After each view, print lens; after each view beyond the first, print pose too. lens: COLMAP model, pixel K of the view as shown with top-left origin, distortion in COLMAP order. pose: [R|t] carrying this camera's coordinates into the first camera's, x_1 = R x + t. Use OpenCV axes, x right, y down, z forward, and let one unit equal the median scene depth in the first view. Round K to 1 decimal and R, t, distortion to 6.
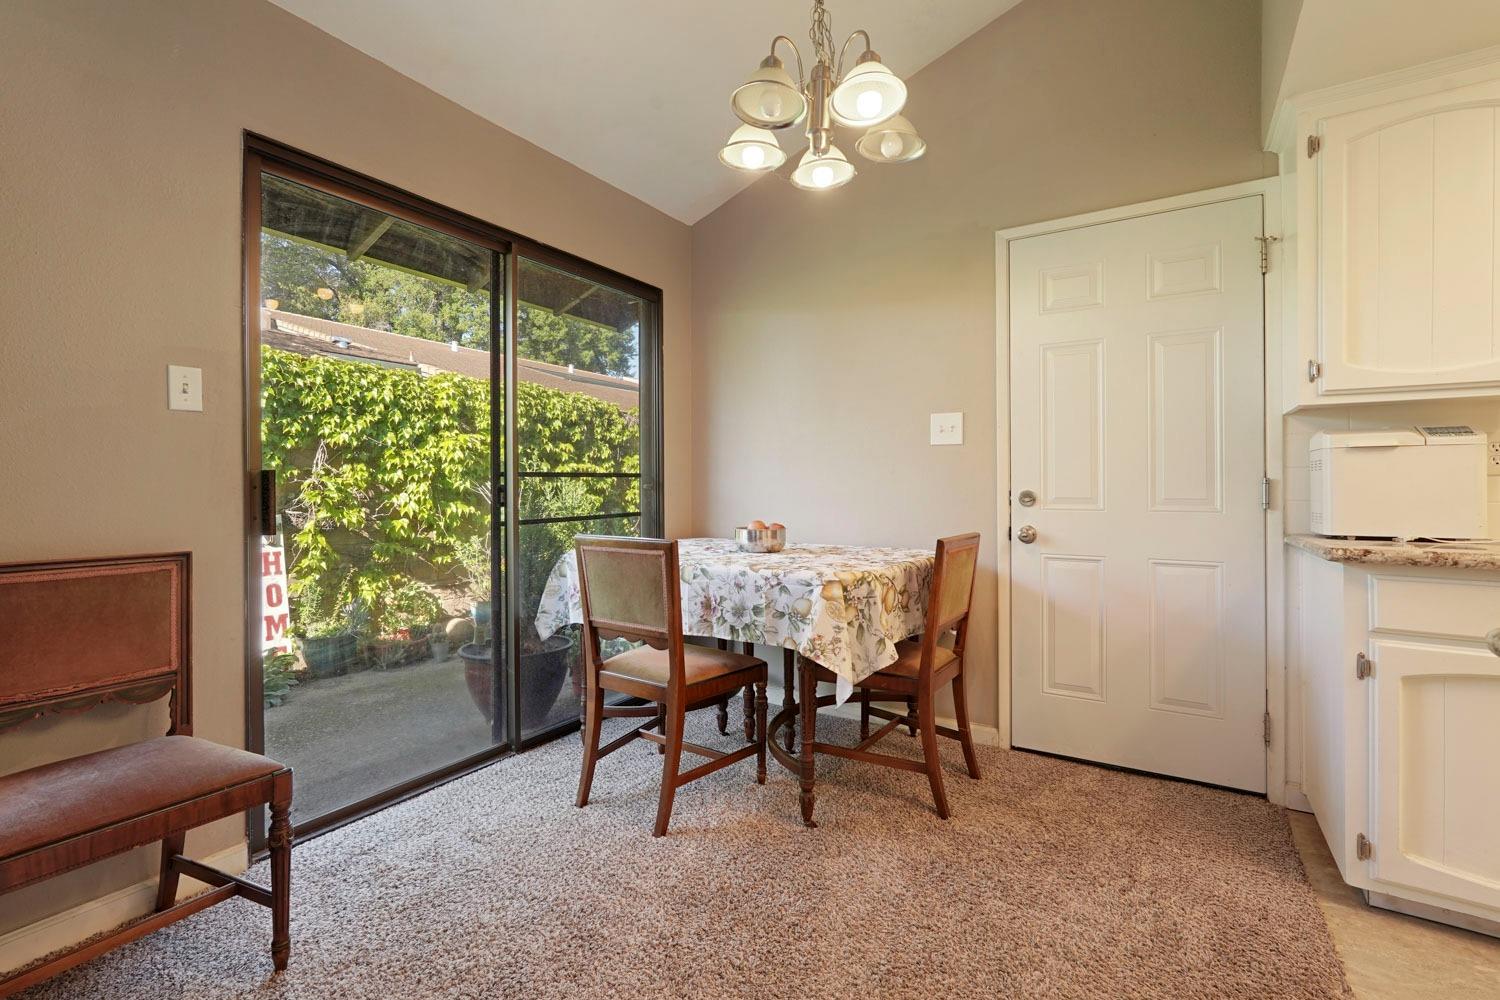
lens RADIAL K [[680.2, 0, 737.3], [0, 680.2, 484.6], [0, 0, 1]] dist [-0.000355, -0.000056]
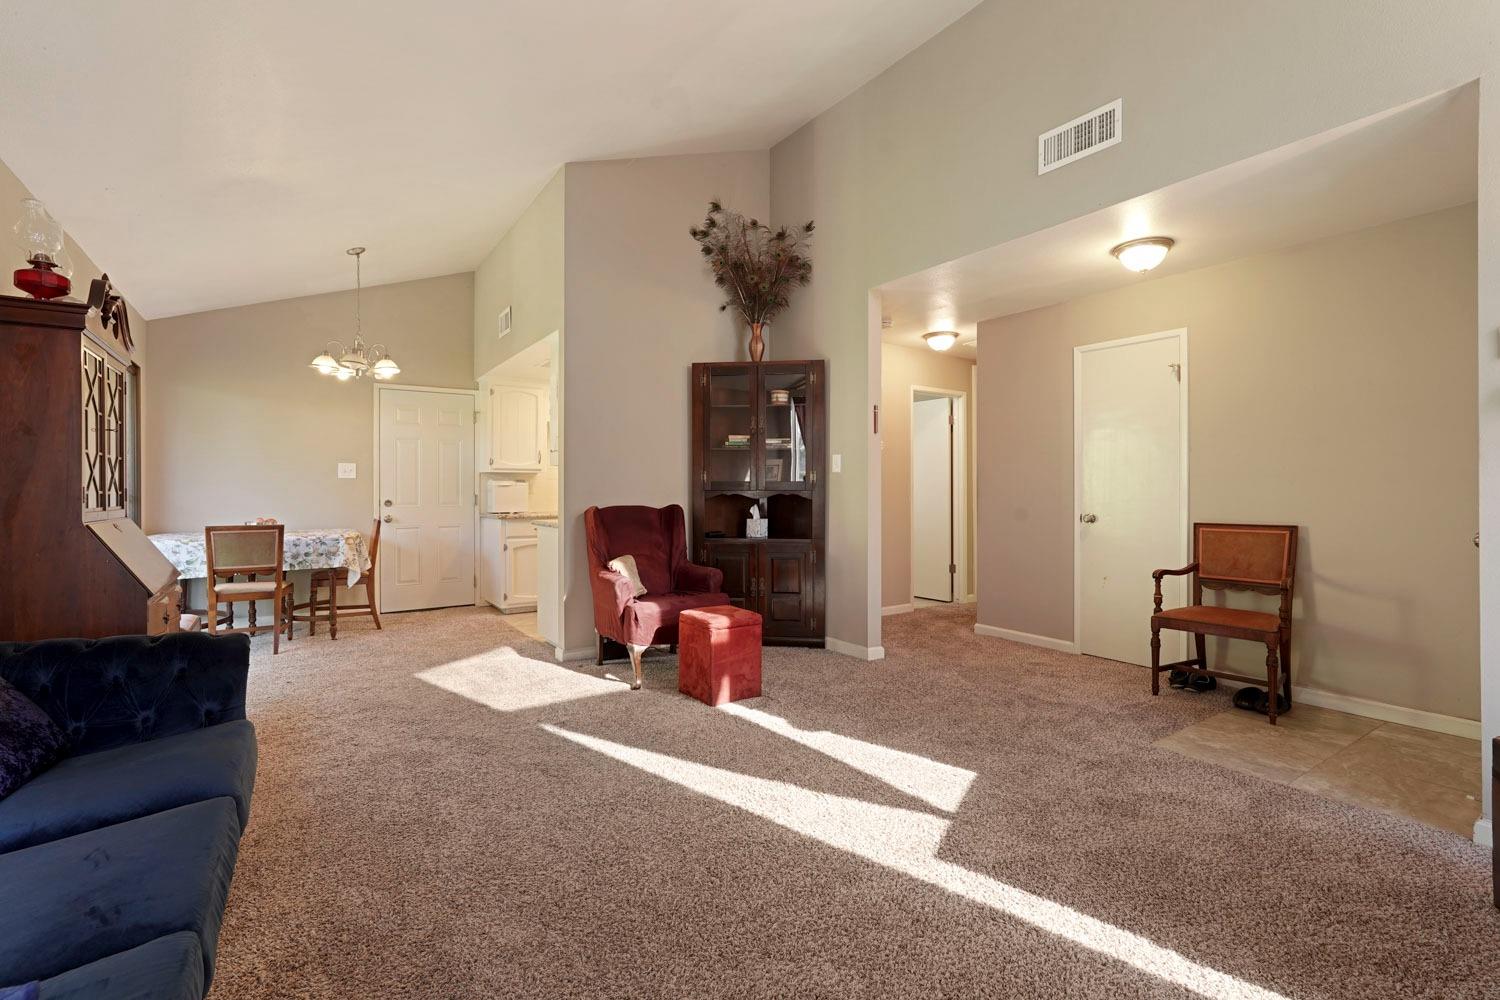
lens RADIAL K [[680.2, 0, 737.3], [0, 680.2, 484.6], [0, 0, 1]] dist [-0.000355, -0.000056]
pose [[0.411251, 0.004488, 0.911511, -1.476303], [-0.001205, 0.999990, -0.004380, -0.042063], [-0.911521, 0.000703, 0.411252, -1.272622]]
